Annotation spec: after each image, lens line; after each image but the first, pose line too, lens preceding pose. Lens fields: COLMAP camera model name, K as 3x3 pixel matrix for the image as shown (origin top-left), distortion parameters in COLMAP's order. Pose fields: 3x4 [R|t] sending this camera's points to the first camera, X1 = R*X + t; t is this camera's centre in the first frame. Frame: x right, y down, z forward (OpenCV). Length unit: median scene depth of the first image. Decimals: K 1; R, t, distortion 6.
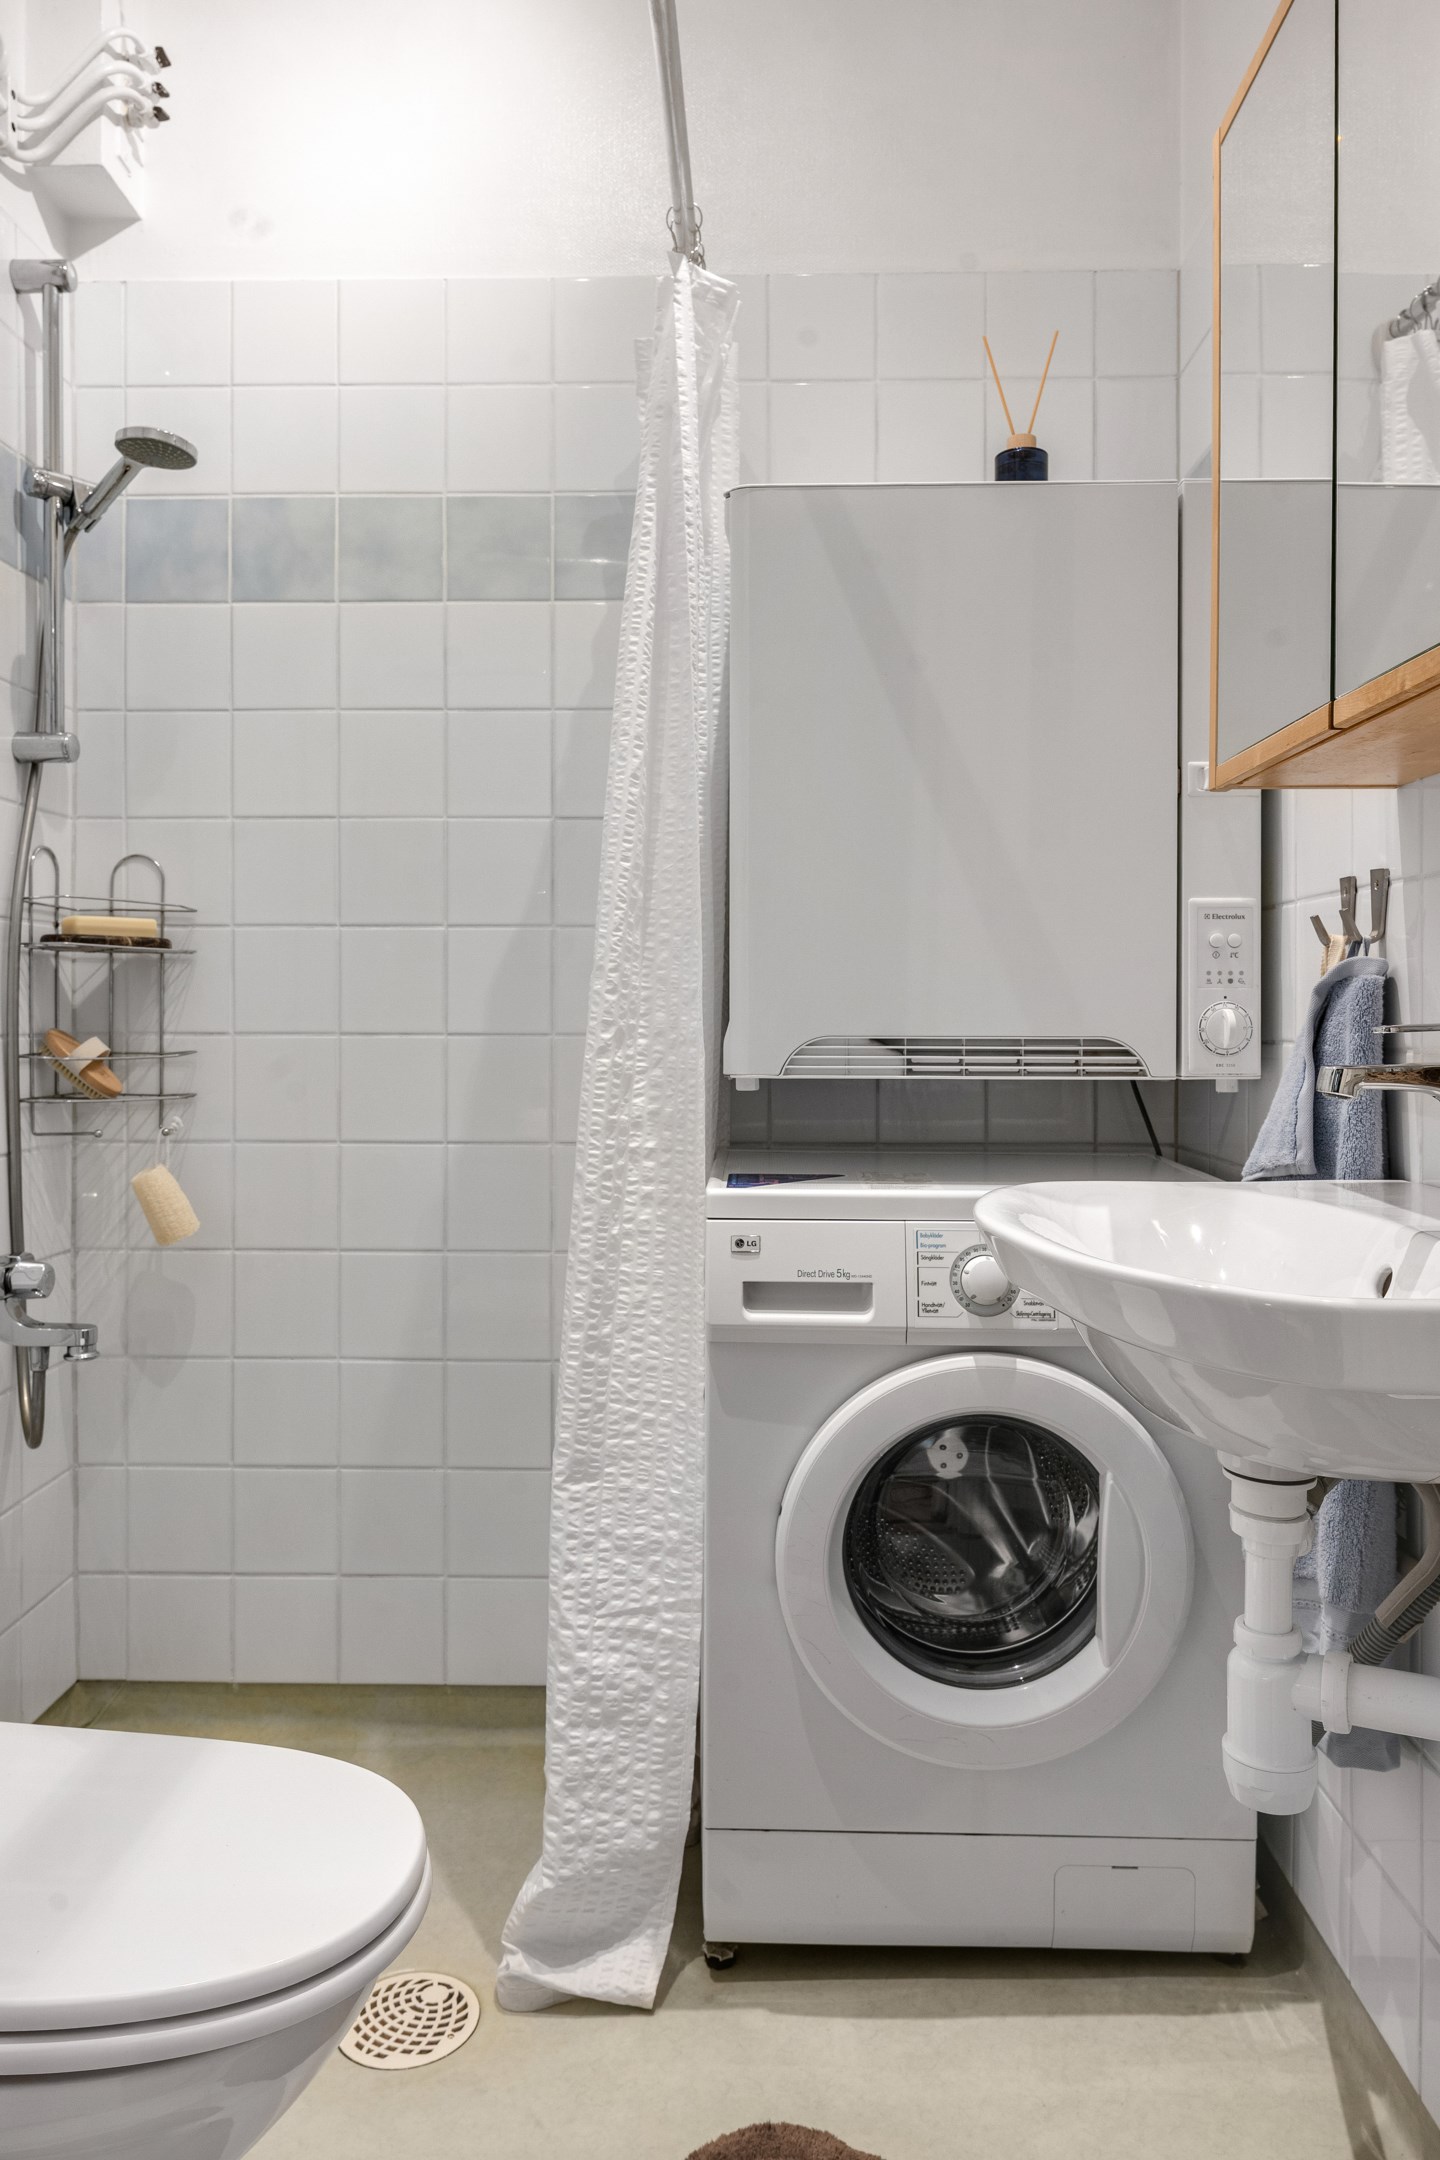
lens RADIAL K [[1470.8, 0, 732.9], [0, 1470.8, 1020.8], [0, 0, 1]] dist [0.007501, -0.003764]
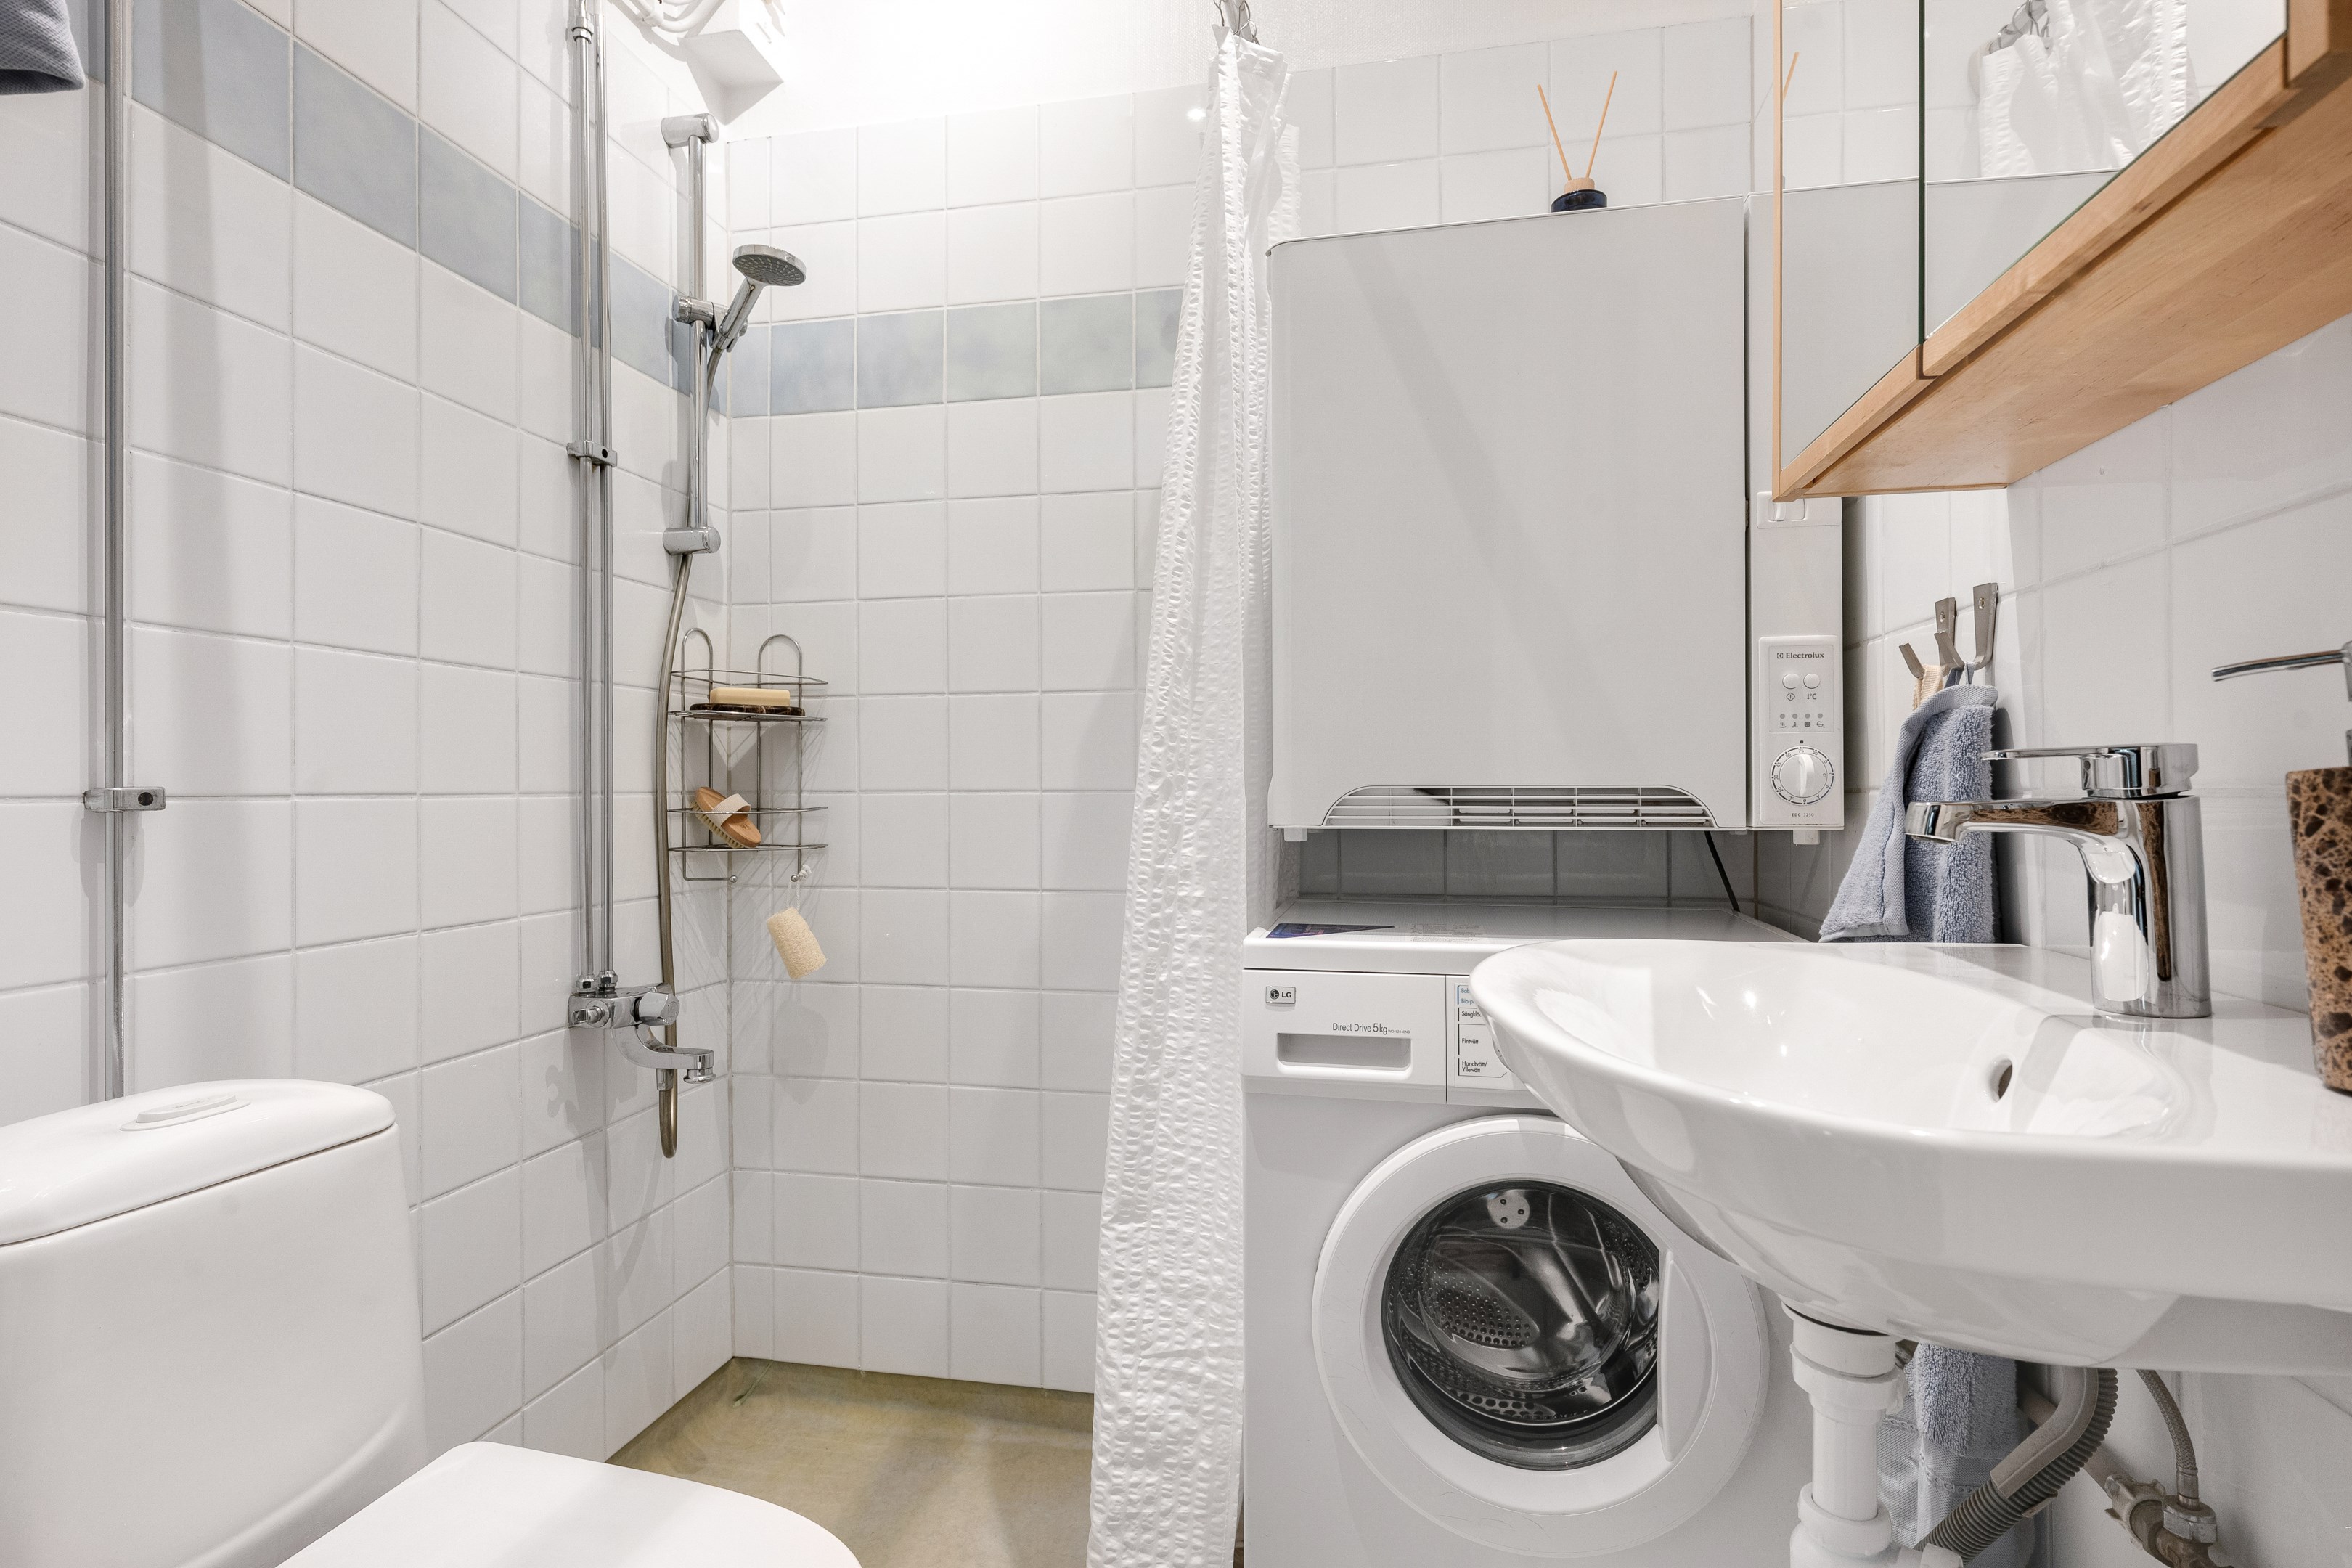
lens RADIAL K [[1191.9, 0, 1176.1], [0, 1191.9, 784.5], [0, 0, 1]] dist [0.003021, 0.000948]
pose [[0.984085, -0.005320, -0.177619, 0.074701], [0.003666, 0.999947, -0.009642, 0.015901], [0.177661, 0.008837, 0.984052, 0.177715]]
